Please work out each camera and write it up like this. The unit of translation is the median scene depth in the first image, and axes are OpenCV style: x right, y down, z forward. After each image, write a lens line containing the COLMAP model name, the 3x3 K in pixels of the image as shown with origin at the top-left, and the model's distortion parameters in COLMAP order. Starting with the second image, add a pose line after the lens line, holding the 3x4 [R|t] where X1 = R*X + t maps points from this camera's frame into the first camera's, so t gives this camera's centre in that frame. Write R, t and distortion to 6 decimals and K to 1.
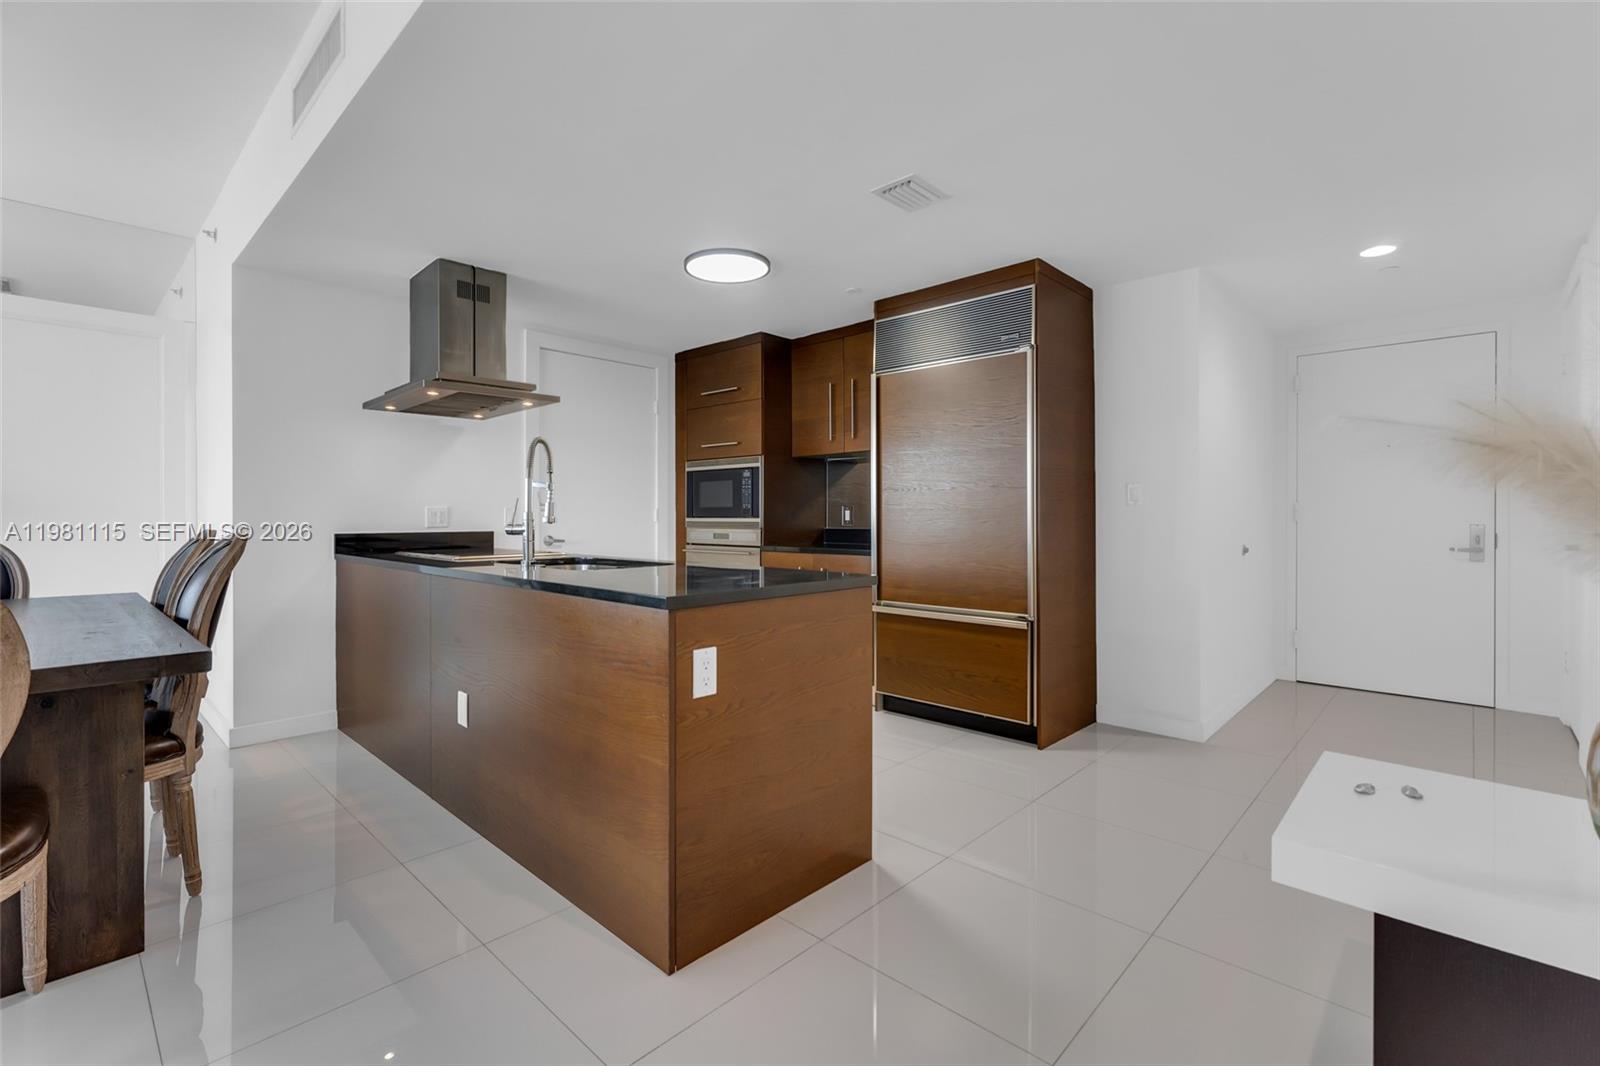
lens RADIAL K [[703.2, 0, 799.9], [0, 703.2, 517.7], [0, 0, 1]] dist [0.000330, 0.000133]
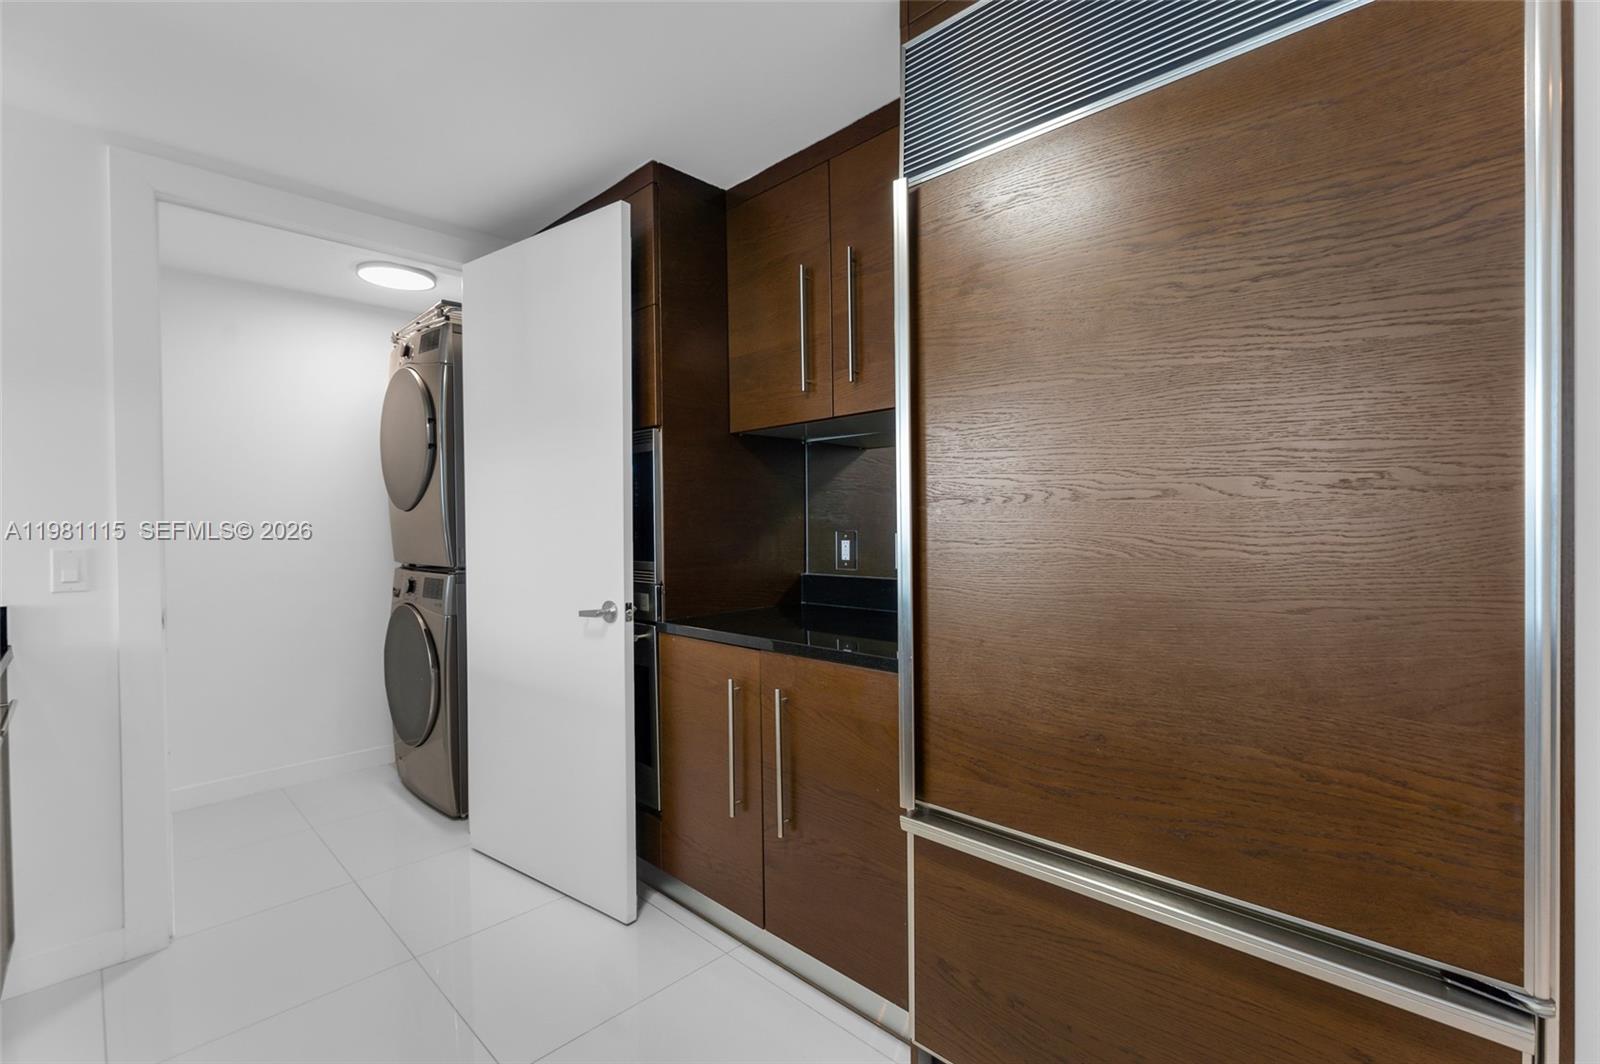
lens RADIAL K [[706.6, 0, 797.3], [0, 706.6, 541.0], [0, 0, 1]] dist [0.000435, 0.000258]
pose [[0.999599, -0.011818, -0.025741, 0.050350], [0.012409, 0.999660, 0.022929, -0.023740], [0.025461, -0.023239, 0.999406, 0.545029]]
